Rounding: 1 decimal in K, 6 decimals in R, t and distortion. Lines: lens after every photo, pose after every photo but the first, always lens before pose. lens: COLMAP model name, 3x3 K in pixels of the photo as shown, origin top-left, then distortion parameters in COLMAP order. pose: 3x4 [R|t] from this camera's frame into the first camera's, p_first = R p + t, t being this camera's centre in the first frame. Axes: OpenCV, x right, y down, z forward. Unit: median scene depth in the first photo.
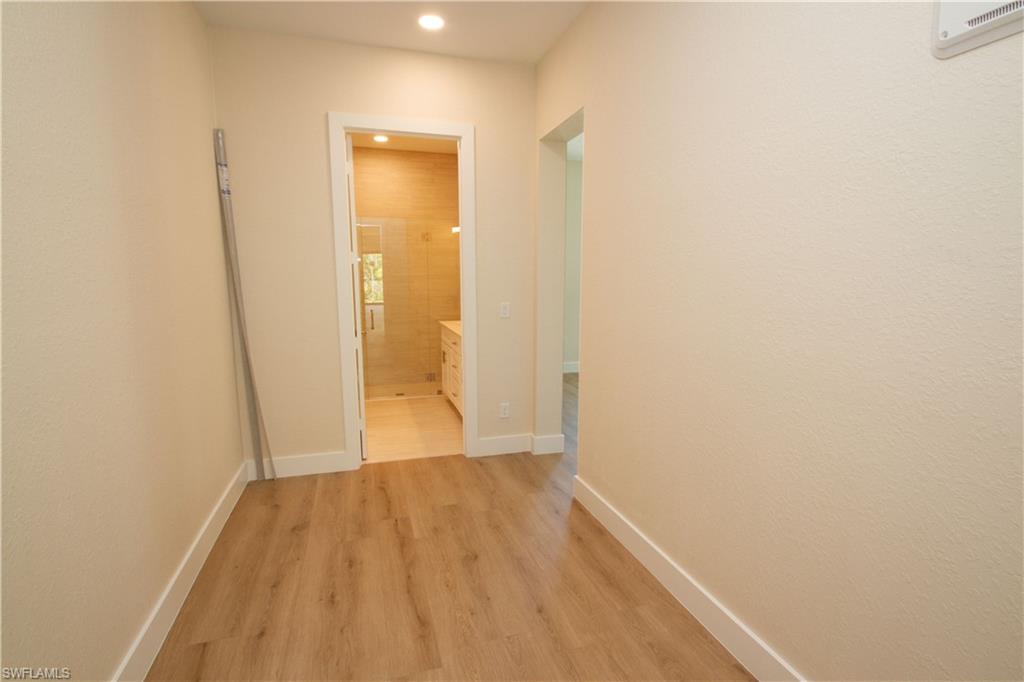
lens RADIAL K [[474.0, 0, 511.8], [0, 474.0, 344.4], [0, 0, 1]] dist [0.011584, -0.015702]
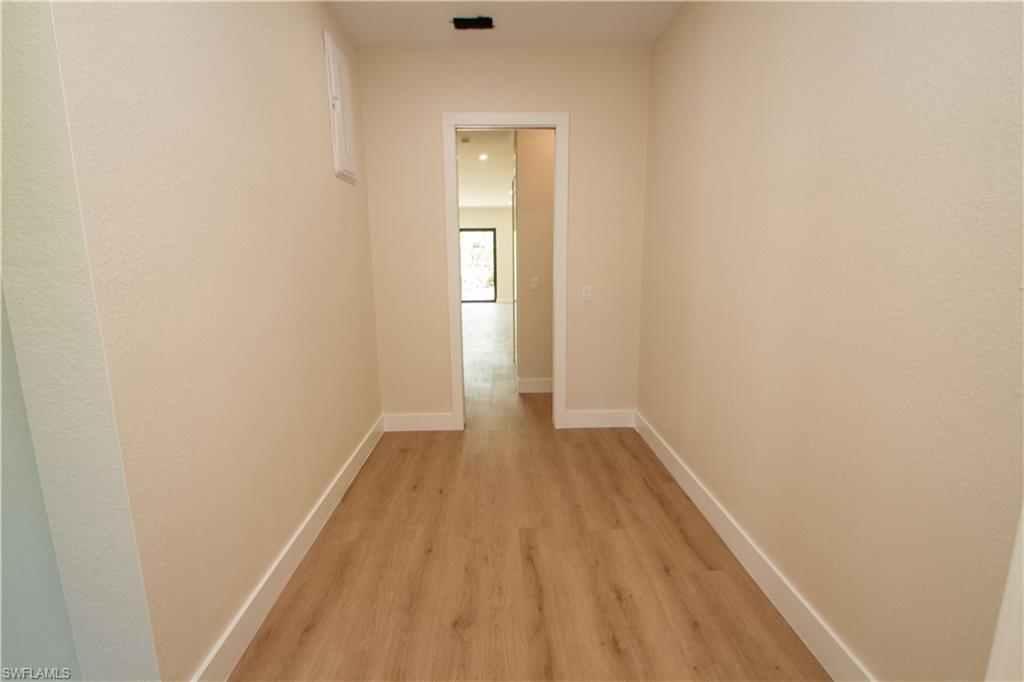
lens RADIAL K [[474.0, 0, 511.8], [0, 474.0, 344.4], [0, 0, 1]] dist [0.011584, -0.015702]
pose [[-0.960534, -0.041985, 0.274975, -0.382986], [0.049778, 0.946641, 0.318422, -0.241402], [-0.273672, 0.319543, -0.907191, 1.639101]]
